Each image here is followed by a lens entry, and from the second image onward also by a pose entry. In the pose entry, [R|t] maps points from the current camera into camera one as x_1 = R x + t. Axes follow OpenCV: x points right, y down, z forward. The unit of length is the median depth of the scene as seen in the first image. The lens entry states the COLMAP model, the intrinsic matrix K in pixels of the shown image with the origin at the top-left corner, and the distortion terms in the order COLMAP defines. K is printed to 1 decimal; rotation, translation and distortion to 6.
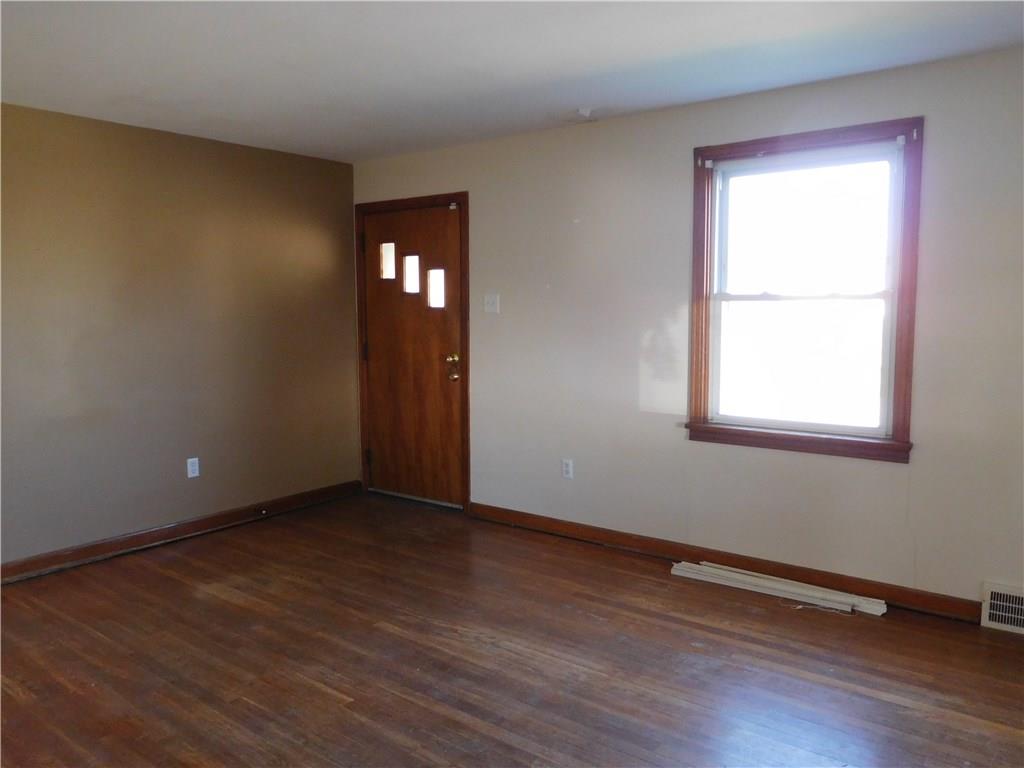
lens RADIAL K [[765.6, 0, 512.0], [0, 765.6, 384.0], [0, 0, 1]] dist [-0.014387, 0.002860]
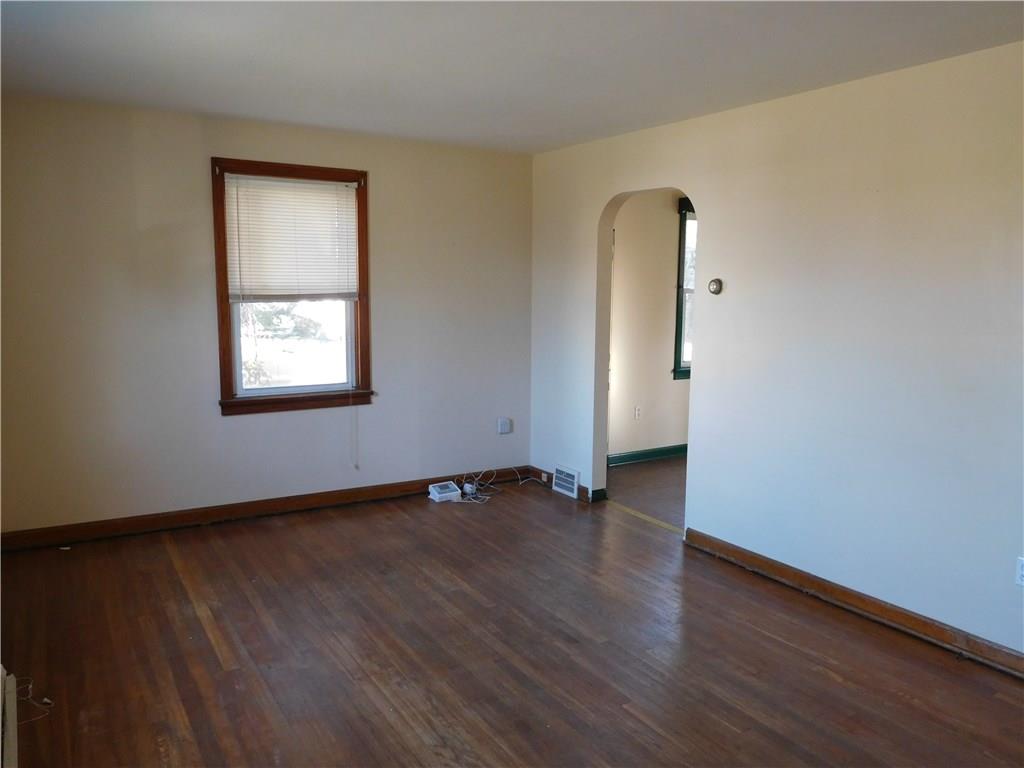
lens RADIAL K [[765.6, 0, 512.0], [0, 765.6, 384.0], [0, 0, 1]] dist [-0.014387, 0.002860]
pose [[-0.937743, -0.049625, 0.343765, -0.327628], [0.027970, 0.975737, 0.217154, -0.180259], [-0.346201, 0.213250, -0.913602, 1.557036]]
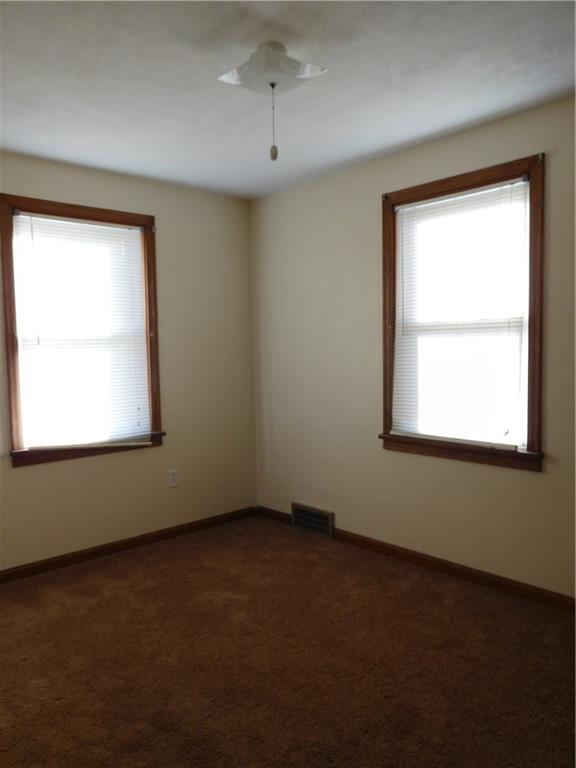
lens RADIAL K [[564.5, 0, 288.0], [0, 564.5, 384.0], [0, 0, 1]] dist [-0.081072, -0.001084]
pose [[0.154385, -0.079266, 0.984826, -0.391215], [0.107873, 0.992170, 0.062947, -0.037053], [-0.982104, 0.096518, 0.161727, 0.463787]]
